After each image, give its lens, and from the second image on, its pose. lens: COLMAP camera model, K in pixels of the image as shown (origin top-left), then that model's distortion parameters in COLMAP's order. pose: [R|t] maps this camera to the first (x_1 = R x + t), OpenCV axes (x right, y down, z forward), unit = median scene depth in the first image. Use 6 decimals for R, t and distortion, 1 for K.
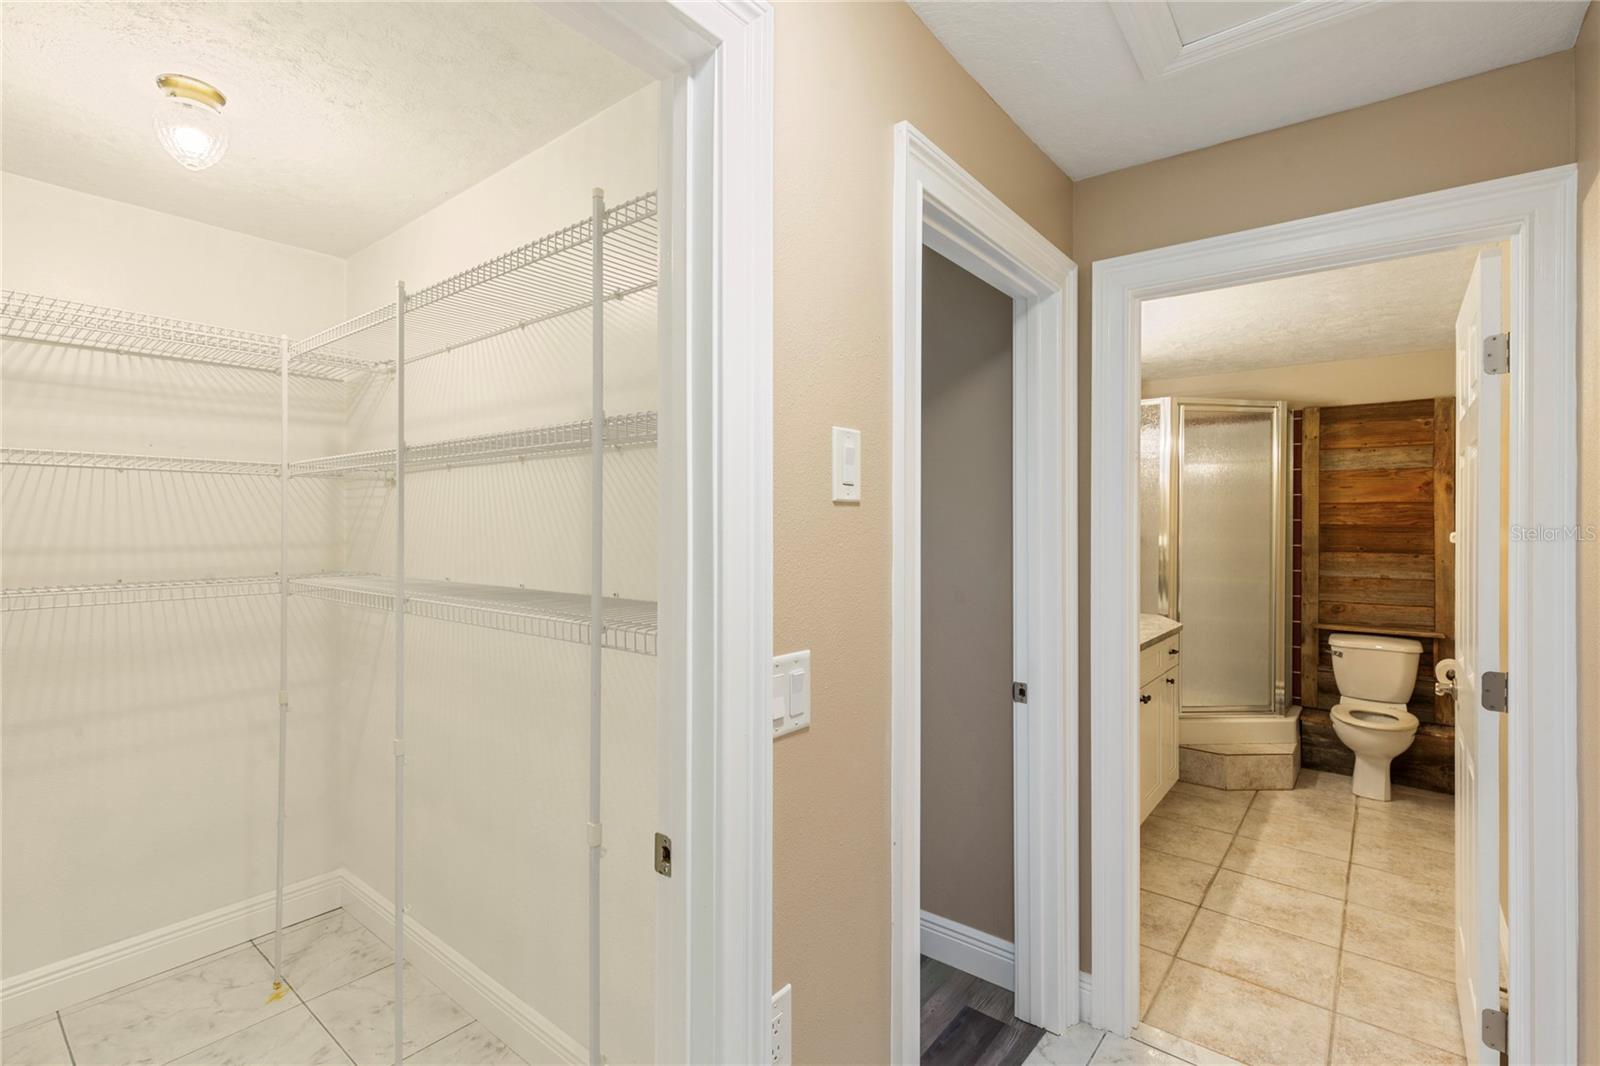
lens RADIAL K [[729.5, 0, 798.4], [0, 729.5, 526.0], [0, 0, 1]] dist [0.006035, -0.000341]
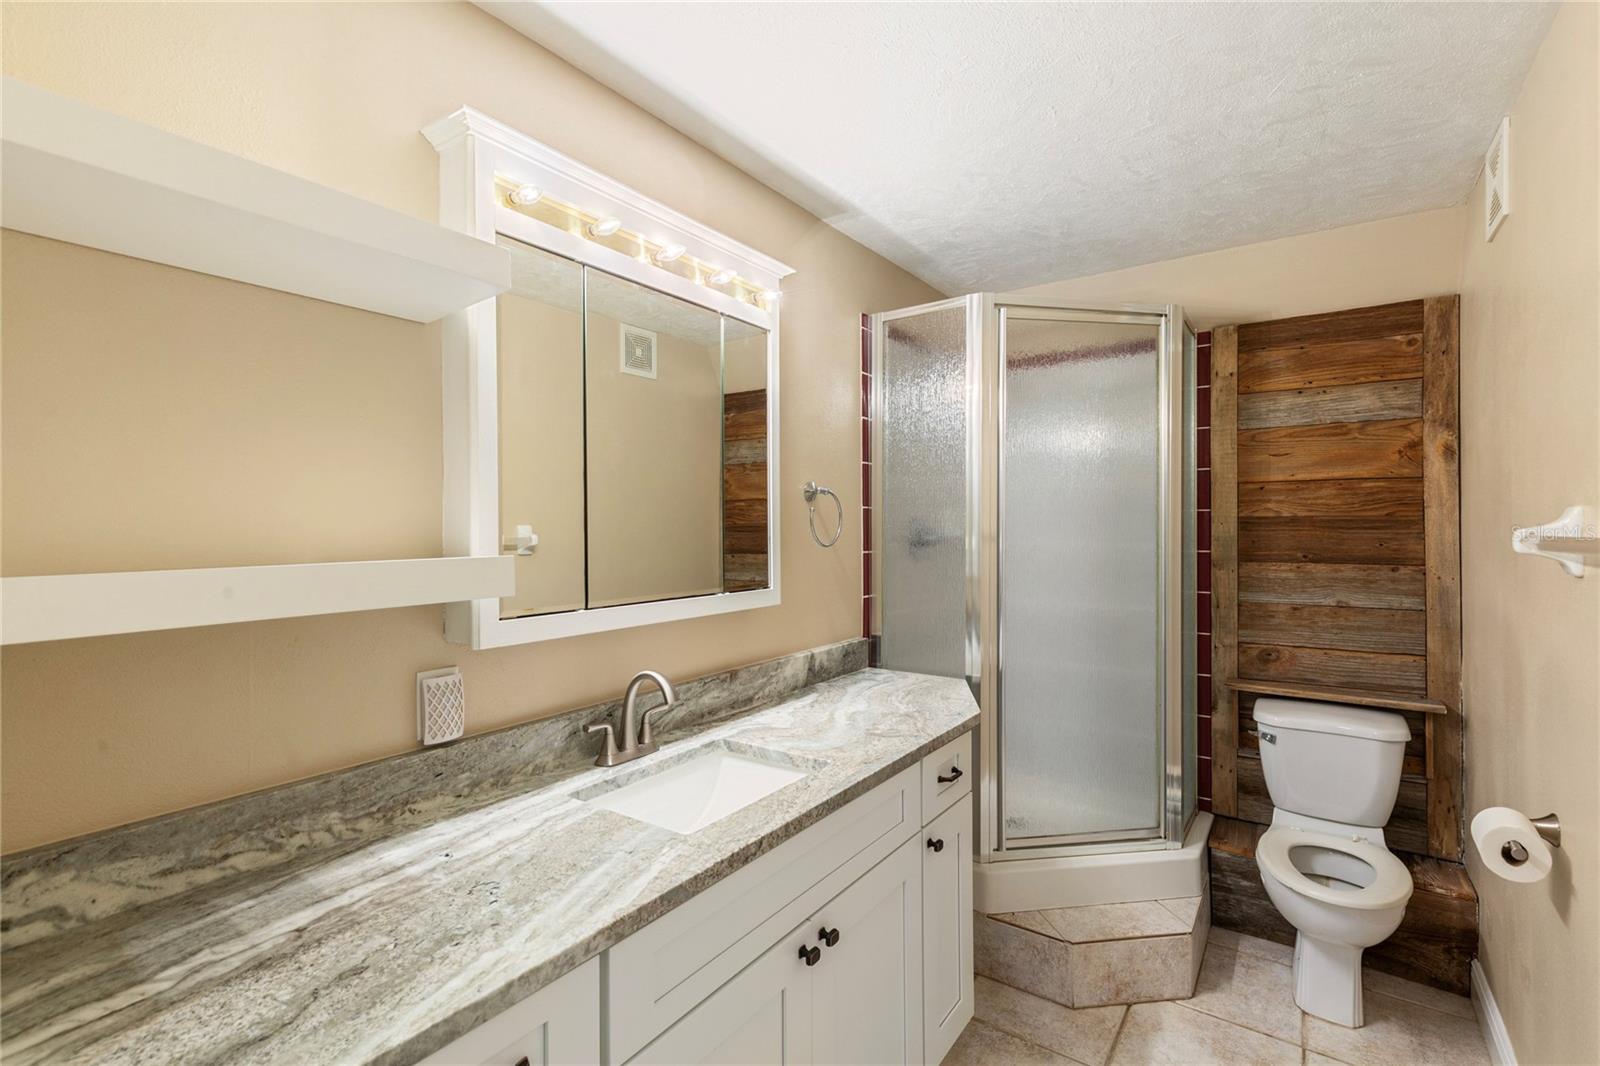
lens RADIAL K [[729.5, 0, 799.3], [0, 729.5, 526.5], [0, 0, 1]] dist [0.006035, -0.000341]
pose [[0.997935, -0.009046, 0.063588, 0.324529], [0.008835, 0.999955, 0.003597, 0.000544], [-0.063618, -0.003028, 0.997970, 0.437137]]
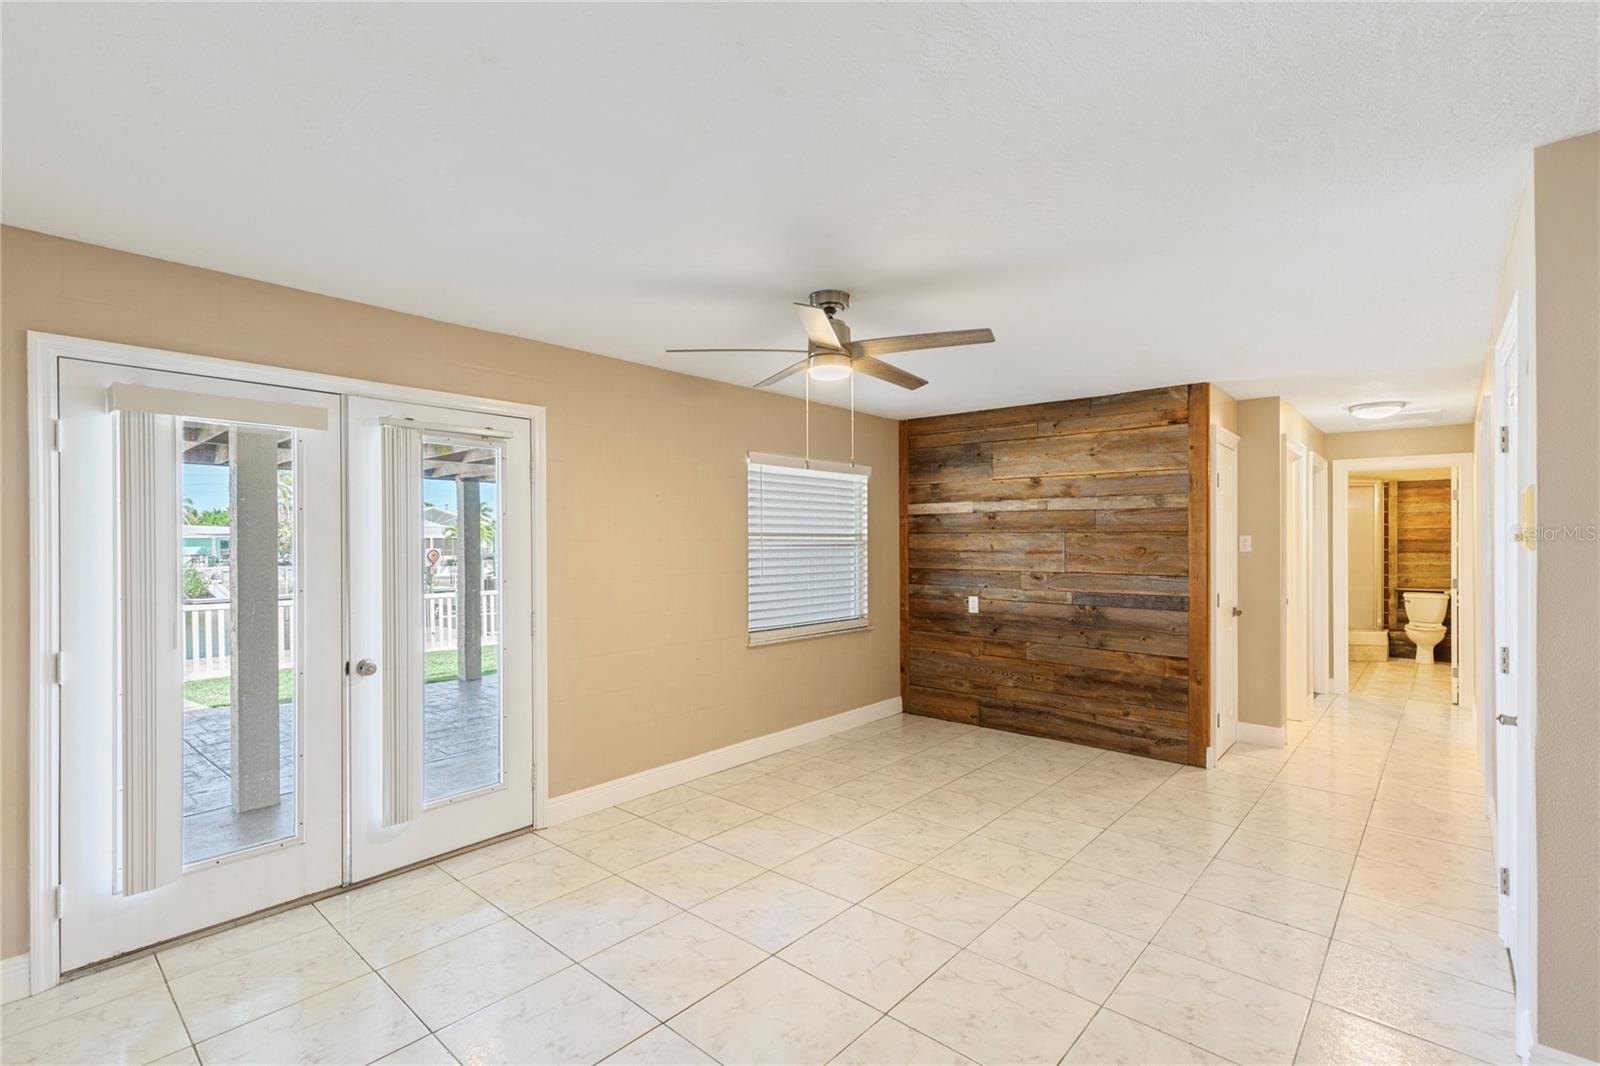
lens RADIAL K [[729.5, 0, 798.3], [0, 729.5, 540.1], [0, 0, 1]] dist [0.006035, -0.000341]
pose [[0.998806, -0.005394, -0.048553, -0.890549], [0.005330, 0.999985, -0.001453, -0.005537], [0.048561, 0.001192, 0.998820, -1.162435]]
